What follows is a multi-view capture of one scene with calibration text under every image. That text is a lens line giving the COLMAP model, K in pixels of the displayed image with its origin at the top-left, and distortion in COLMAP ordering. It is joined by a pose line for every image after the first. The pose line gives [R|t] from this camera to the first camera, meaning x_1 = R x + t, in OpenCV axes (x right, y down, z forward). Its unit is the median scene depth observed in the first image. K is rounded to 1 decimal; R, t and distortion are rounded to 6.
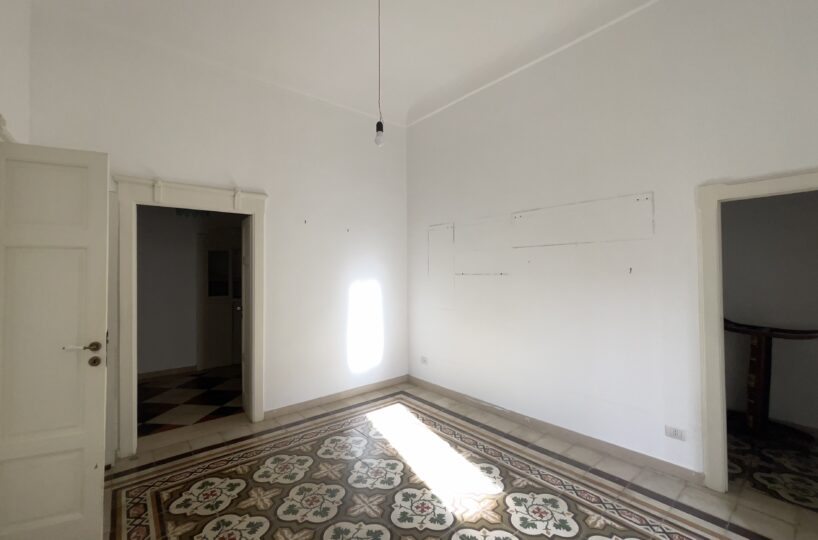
lens RADIAL K [[359.6, 0, 409.0], [0, 359.6, 270.0], [0, 0, 1]] dist [-0.011957, 0.000459]
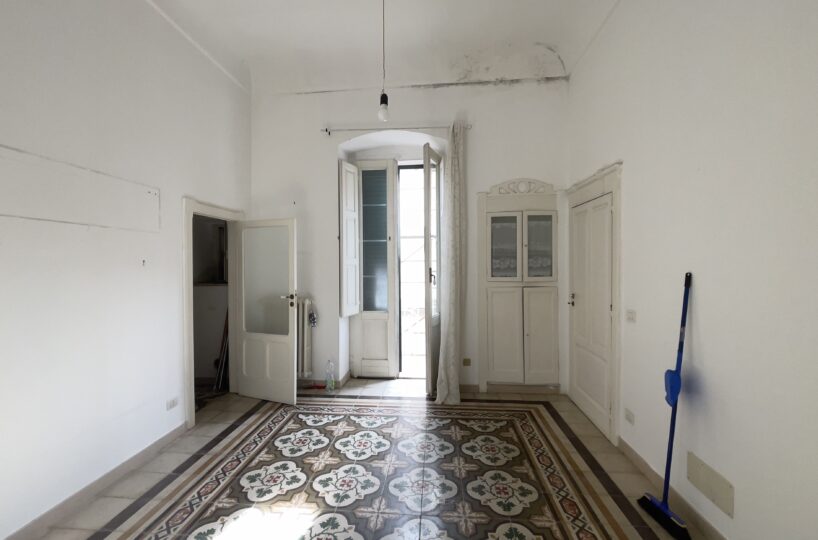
lens RADIAL K [[359.6, 0, 409.0], [0, 359.6, 270.0], [0, 0, 1]] dist [-0.011957, 0.000459]
pose [[-0.729752, -0.001343, 0.683711, -0.663711], [0.002913, 0.999983, 0.005073, 0.021285], [-0.683706, 0.005693, -0.729735, 1.434156]]
